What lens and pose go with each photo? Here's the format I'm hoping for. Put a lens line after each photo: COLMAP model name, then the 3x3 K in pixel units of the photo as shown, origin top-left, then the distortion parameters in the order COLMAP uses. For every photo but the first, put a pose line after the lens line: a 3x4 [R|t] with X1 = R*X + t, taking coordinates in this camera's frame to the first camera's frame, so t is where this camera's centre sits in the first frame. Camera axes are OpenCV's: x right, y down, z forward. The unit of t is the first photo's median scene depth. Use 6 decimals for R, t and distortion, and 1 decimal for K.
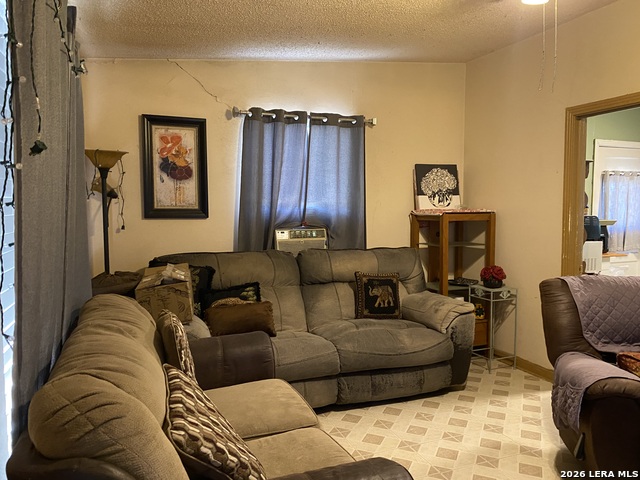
lens RADIAL K [[483.9, 0, 319.5], [0, 483.9, 244.5], [0, 0, 1]] dist [0.038474, -0.059279]
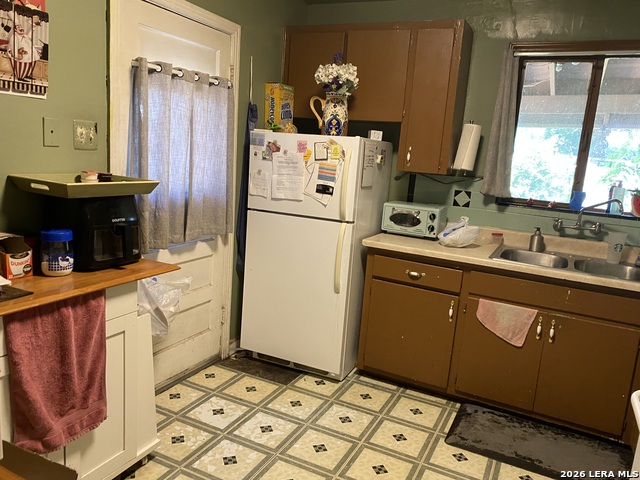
lens RADIAL K [[483.9, 0, 319.5], [0, 483.9, 244.5], [0, 0, 1]] dist [0.038474, -0.059279]
pose [[0.737719, -0.069308, 0.671541, 0.408194], [-0.027523, 0.990802, 0.132494, -0.052629], [-0.674546, -0.116226, 0.729026, 0.571225]]
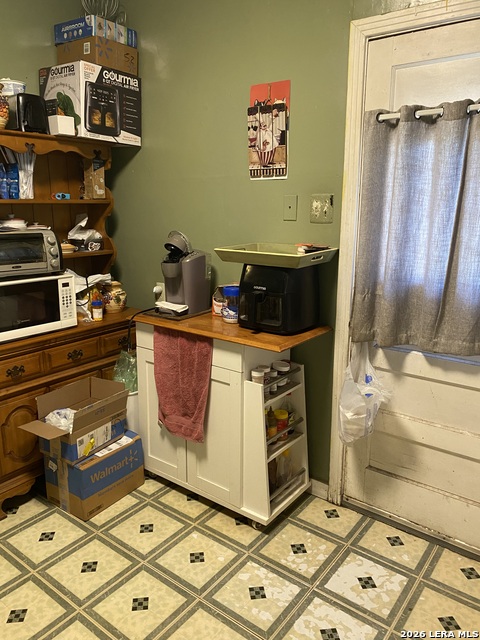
lens RADIAL K [[483.9, 0, 238.3], [0, 483.9, 321.5], [0, 0, 1]] dist [0.038474, -0.059279]
pose [[0.521430, 0.213832, -0.826067, 0.845540], [-0.067389, 0.975388, 0.209947, -0.070985], [0.850629, -0.053804, 0.523006, 0.720333]]
